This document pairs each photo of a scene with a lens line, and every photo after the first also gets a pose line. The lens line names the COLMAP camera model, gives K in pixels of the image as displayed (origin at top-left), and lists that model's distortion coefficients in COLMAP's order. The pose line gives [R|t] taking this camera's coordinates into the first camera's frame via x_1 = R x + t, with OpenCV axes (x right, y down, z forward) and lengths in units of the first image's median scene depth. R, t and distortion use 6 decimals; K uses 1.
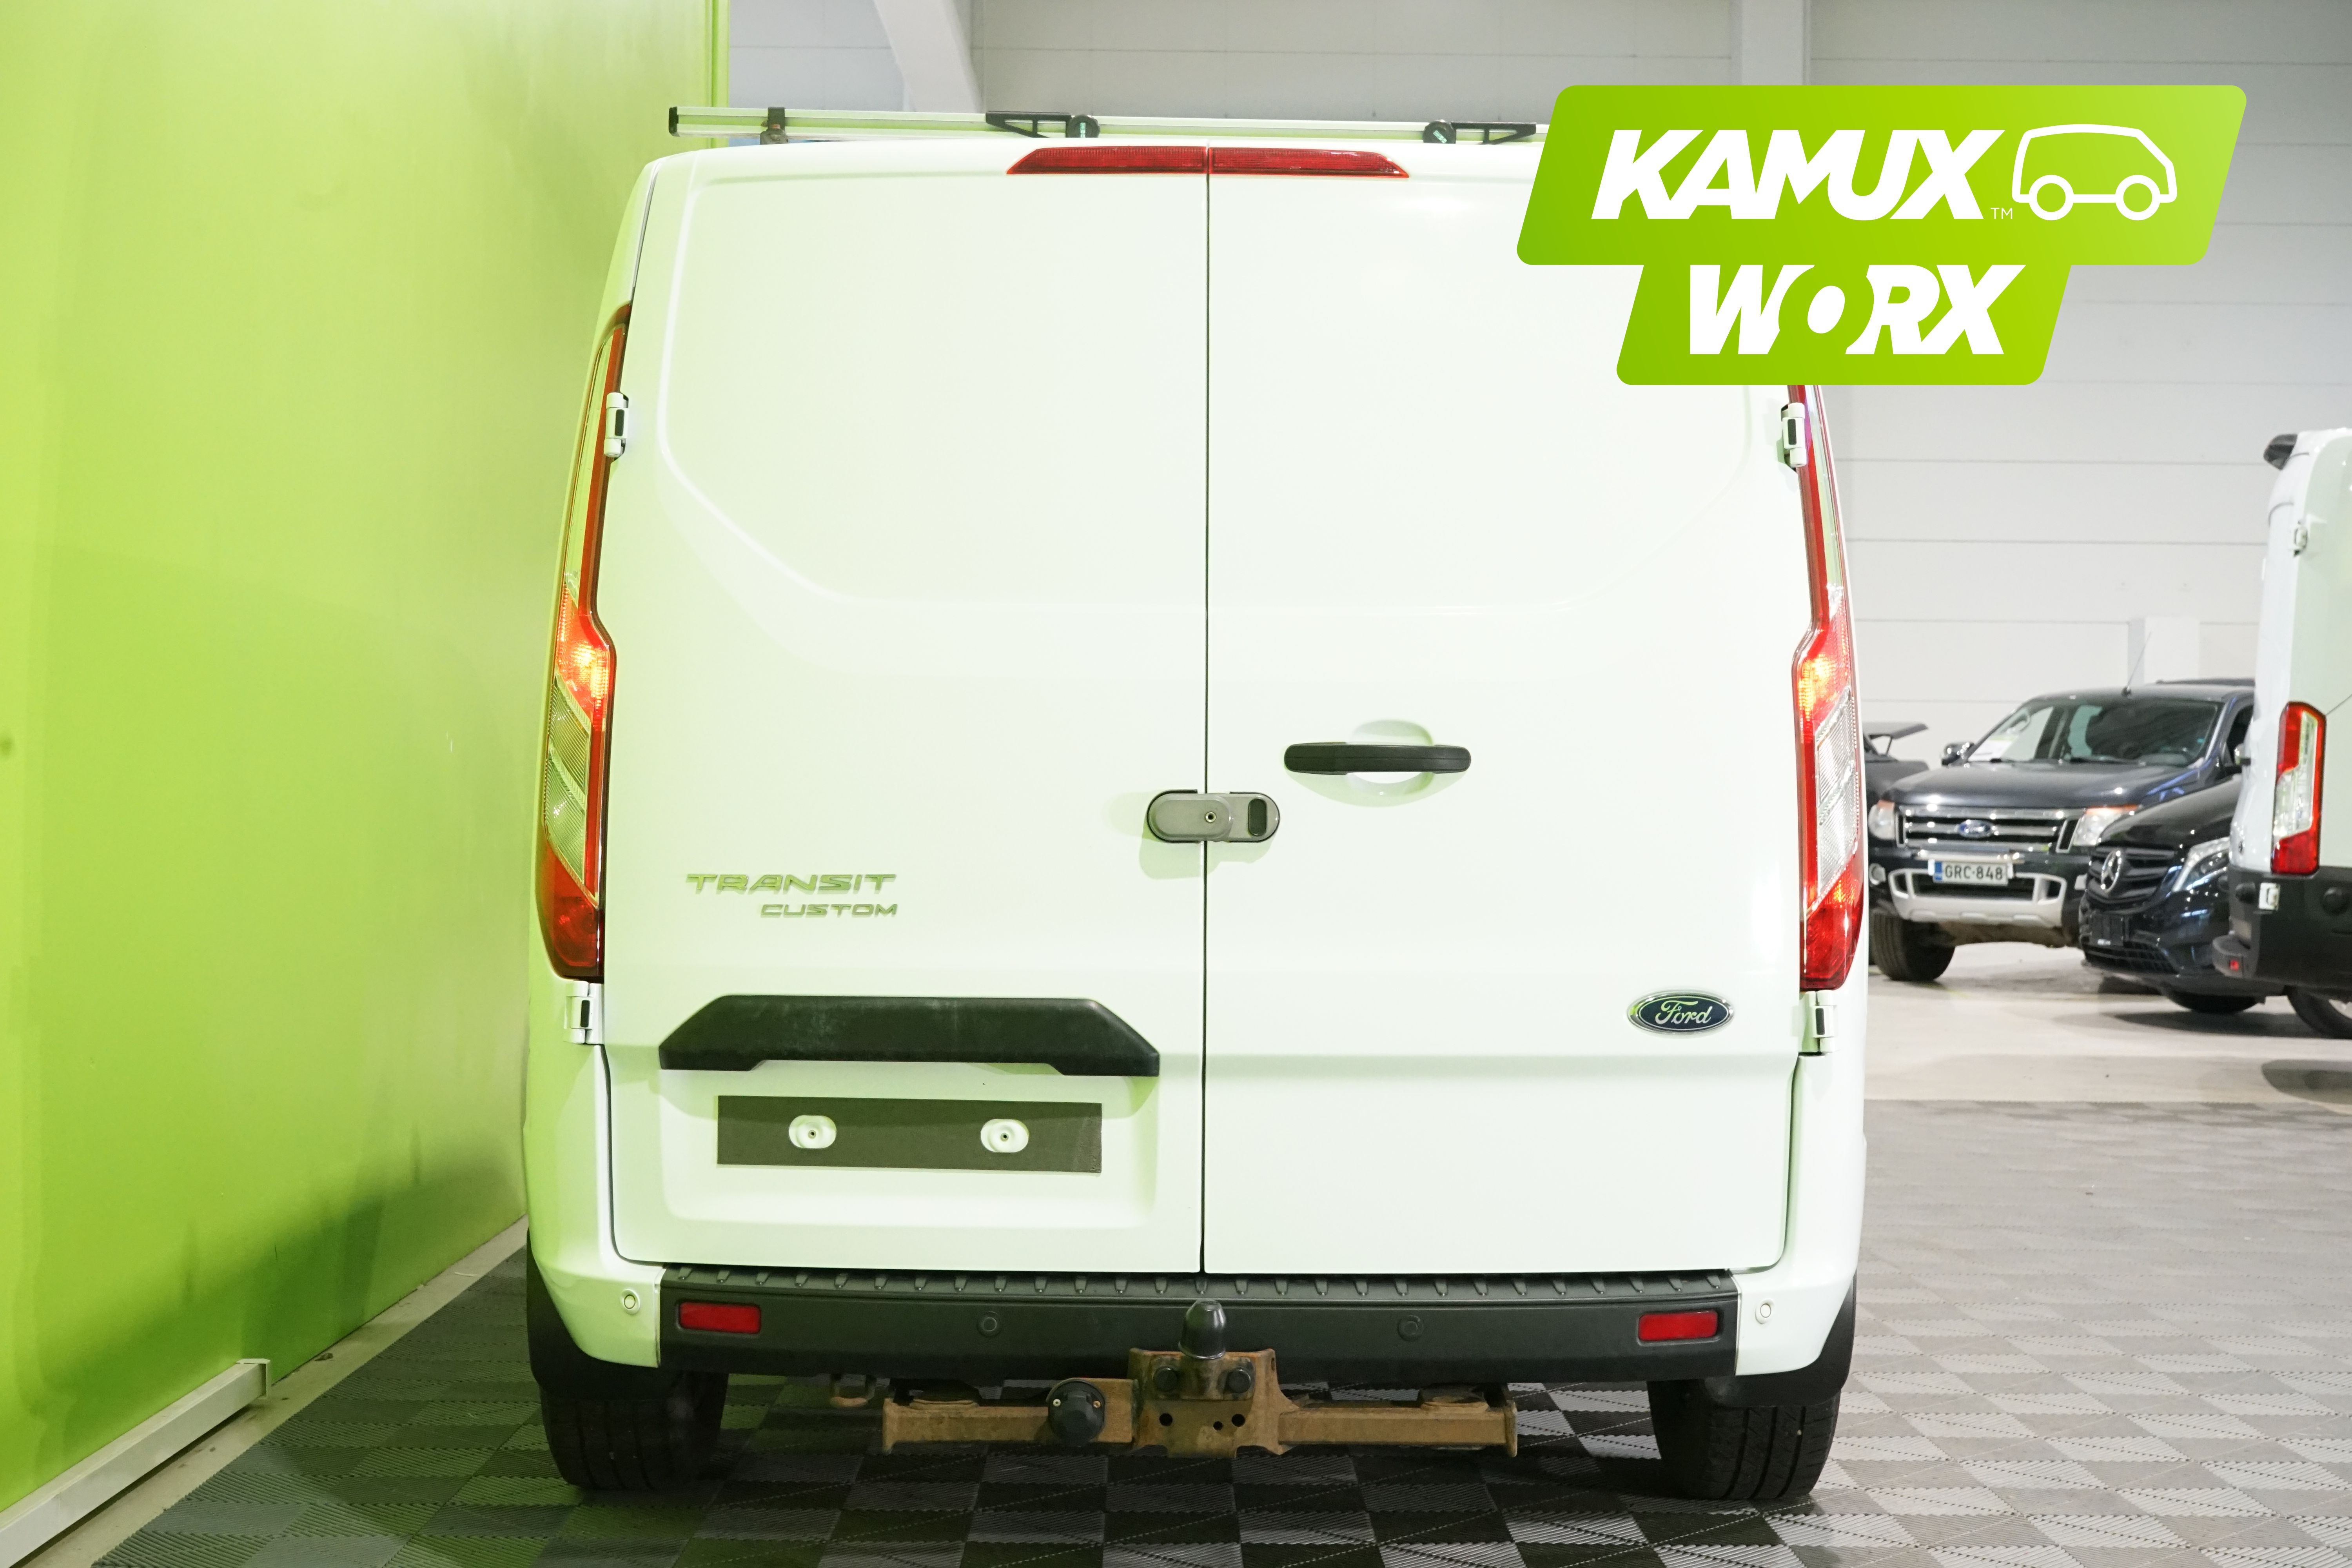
lens RADIAL K [[3122.6, 0, 1176.0], [0, 3122.6, 784.0], [0, 0, 1]] dist [0.020787, 0.010790]
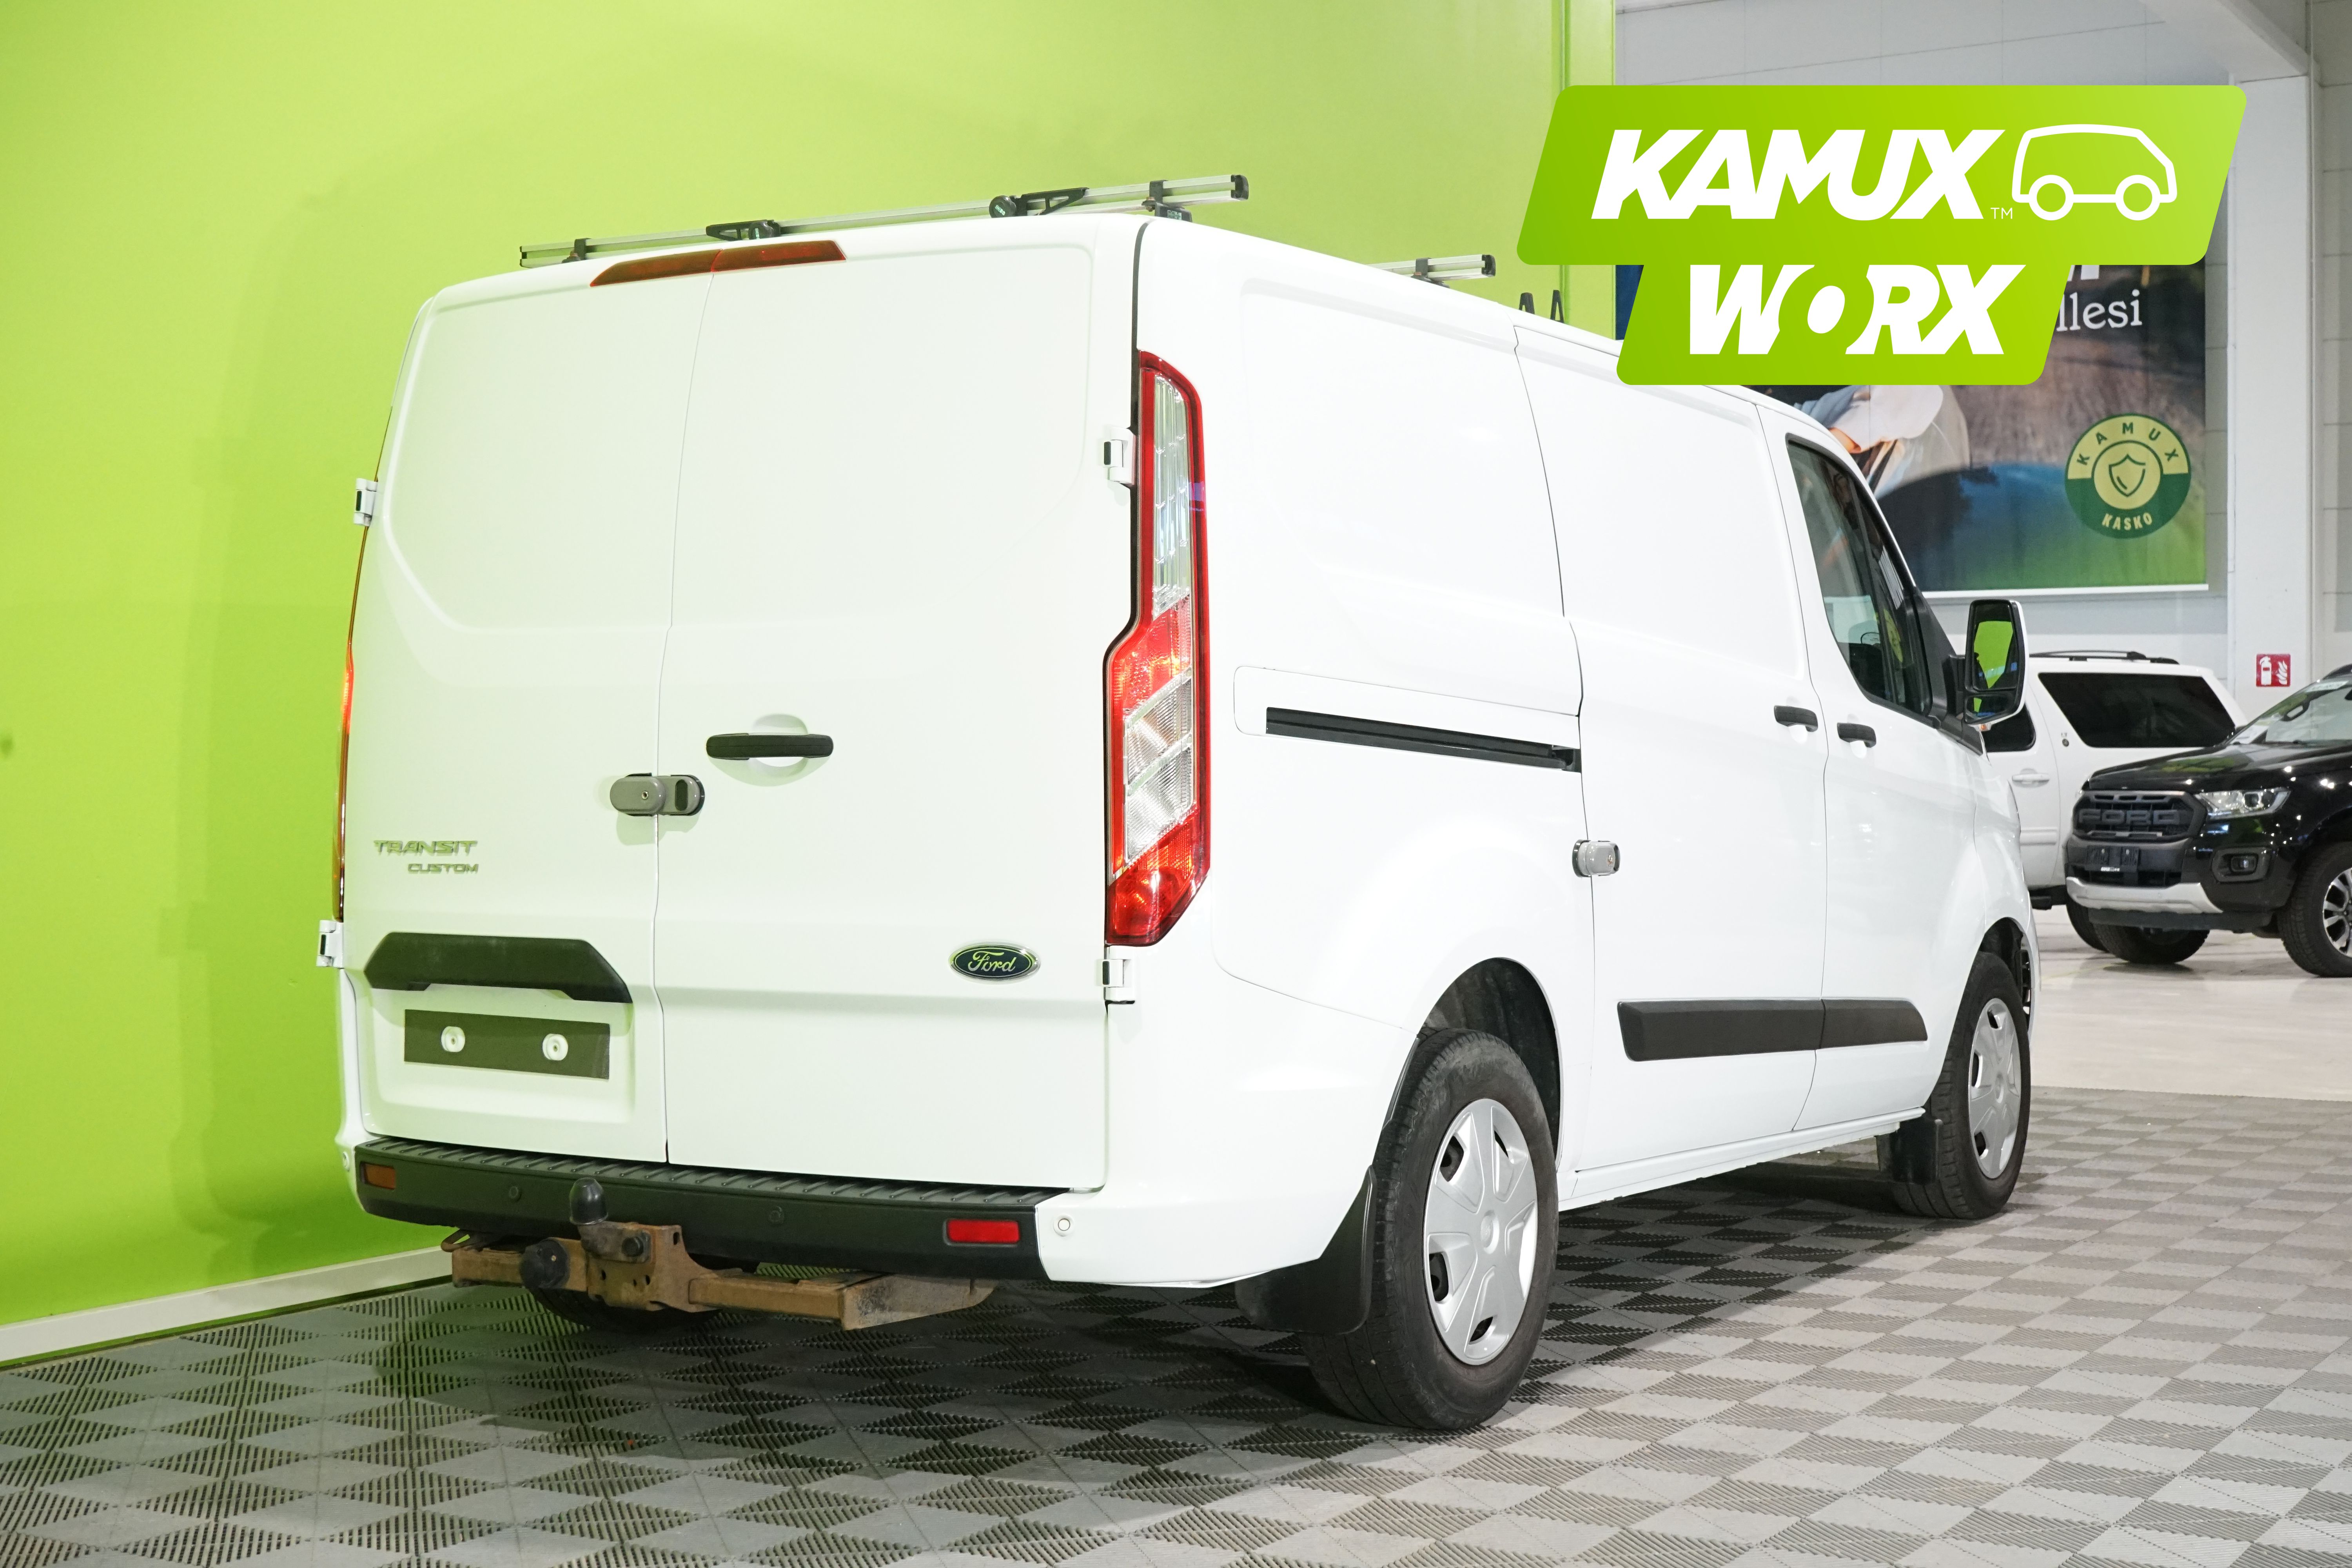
lens RADIAL K [[3122.6, 0, 1176.0], [0, 3122.6, 784.0], [0, 0, 1]] dist [0.020787, 0.010790]
pose [[0.859600, -0.006109, -0.510932, 0.814173], [0.006827, 0.999977, -0.000470, 0.008047], [0.510923, -0.003084, 0.859621, 0.037570]]
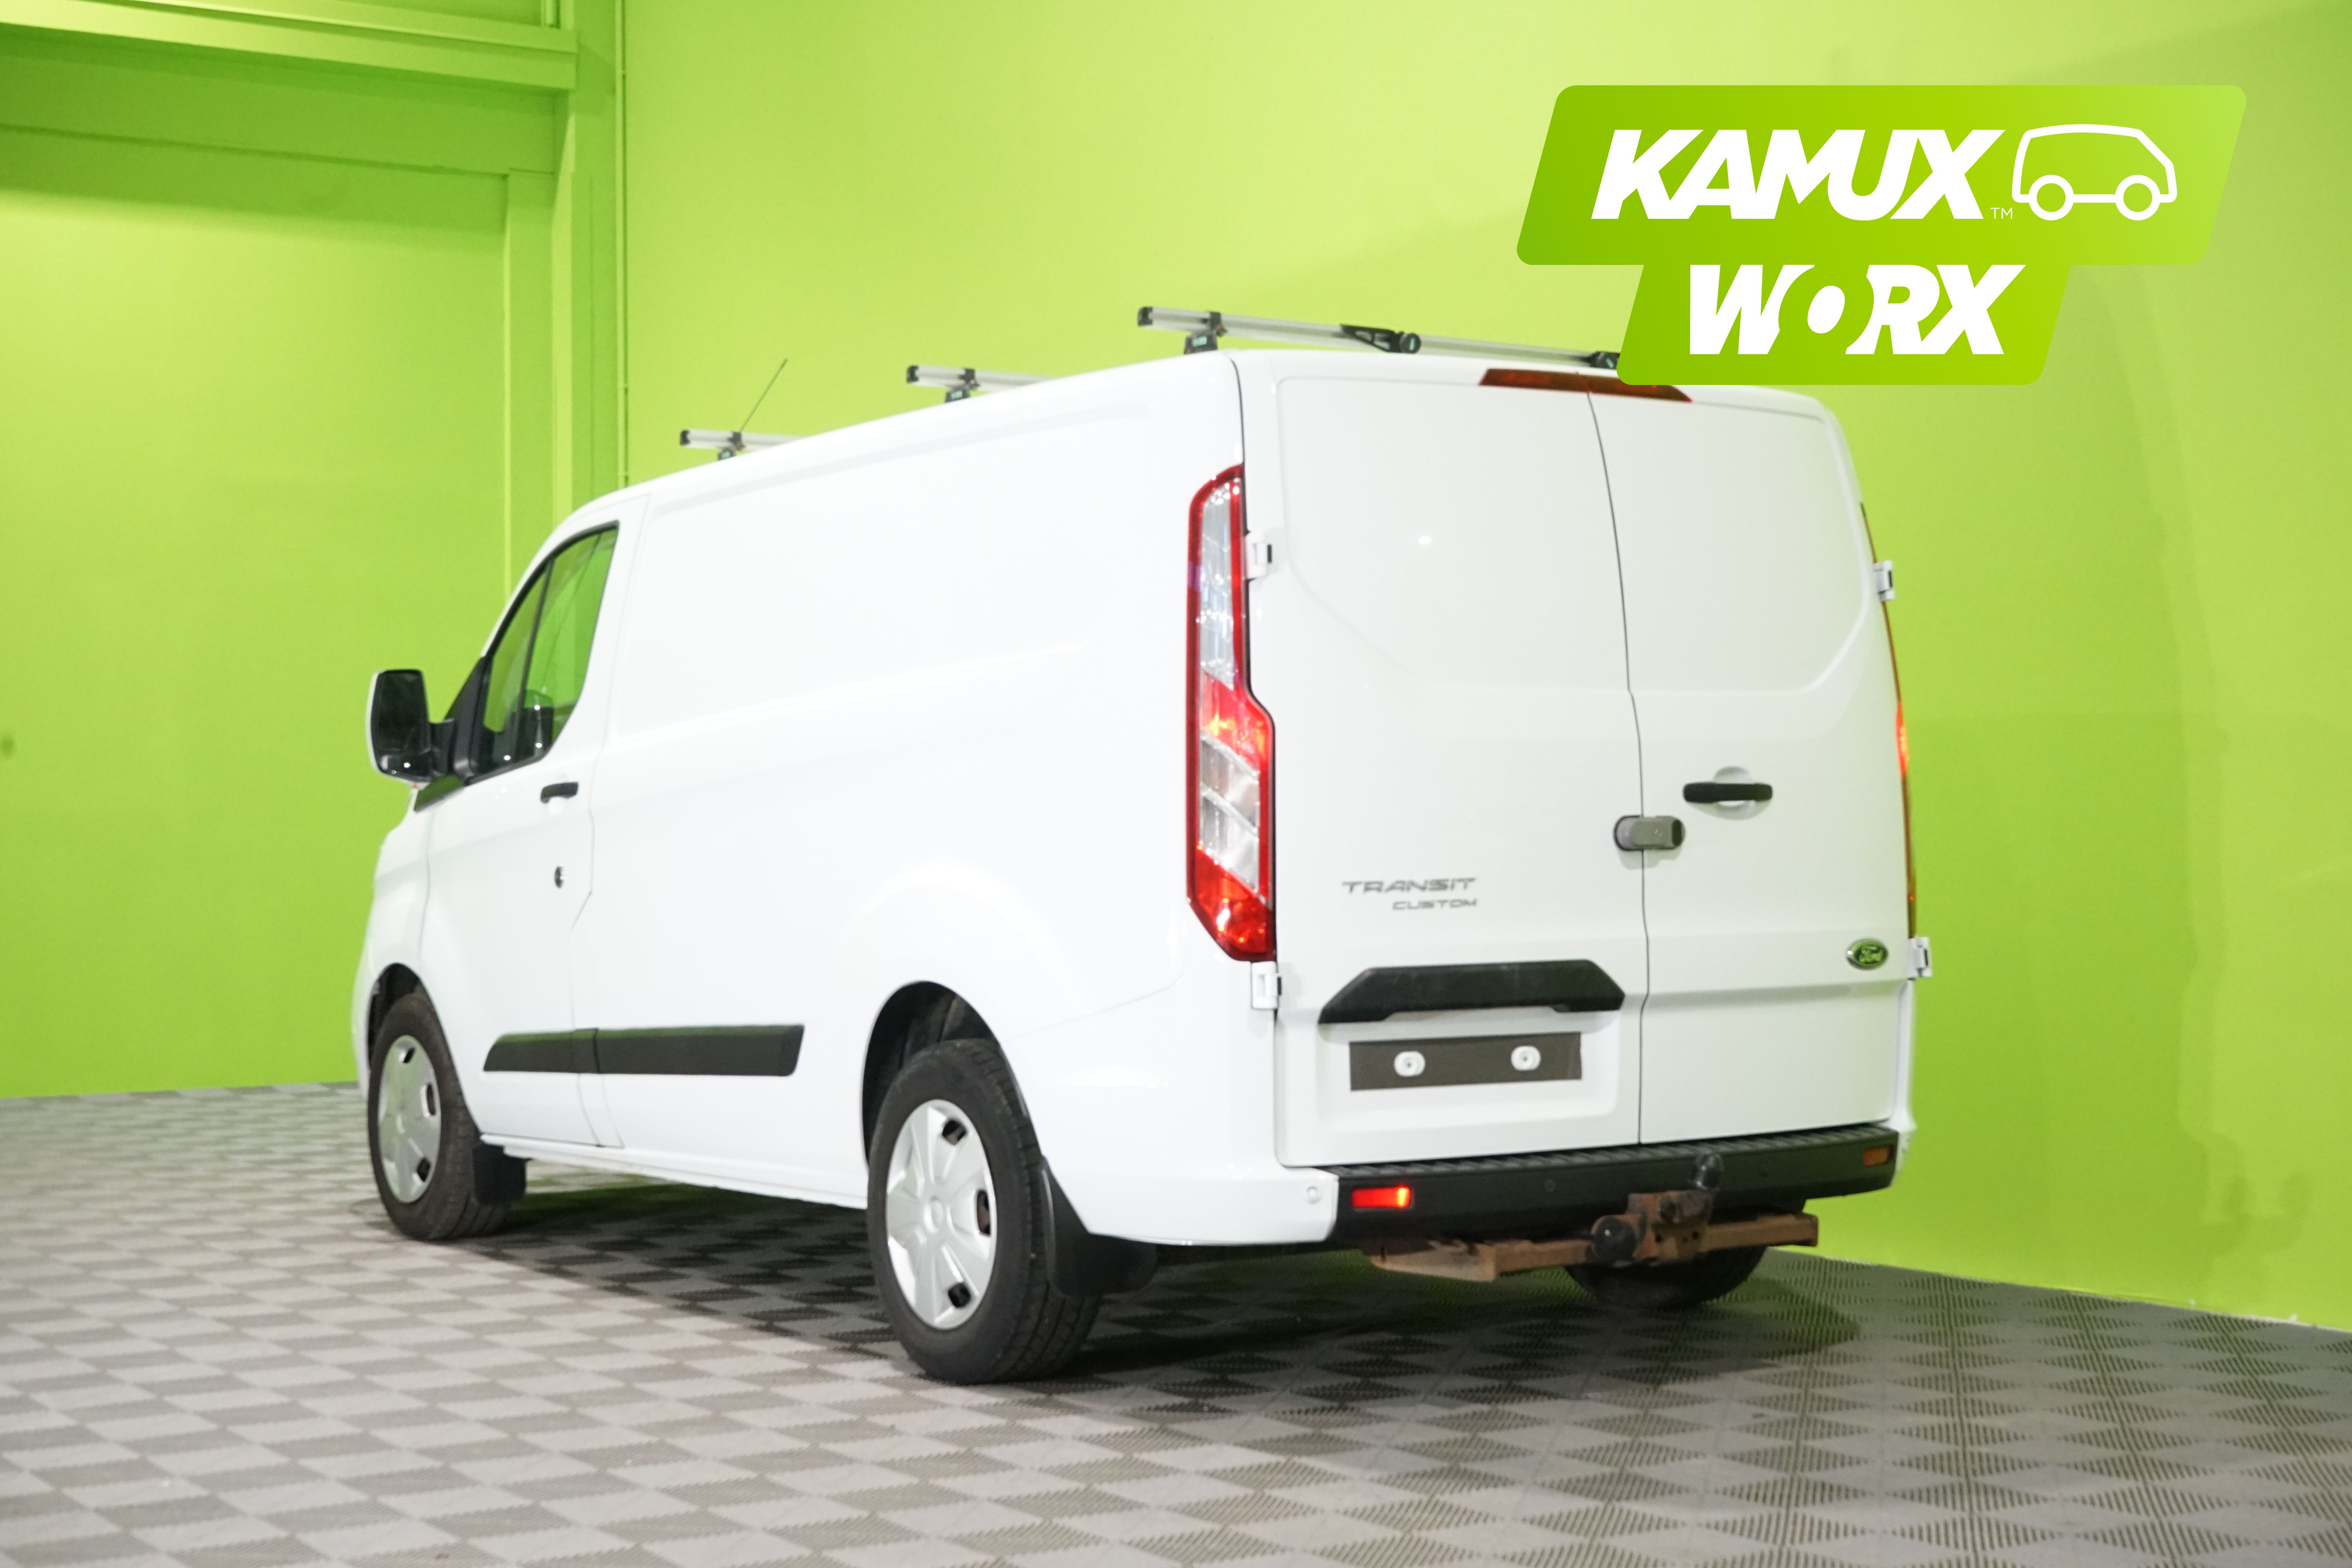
lens RADIAL K [[3213.7, 0, 971.9], [0, 3213.7, 792.3], [0, 0, 1]] dist [-0.020071, -0.018279]
pose [[0.866685, -0.011497, 0.498723, -1.015320], [0.014584, 0.999891, -0.002294, -0.009998], [-0.498642, 0.009262, 0.866758, -0.156032]]
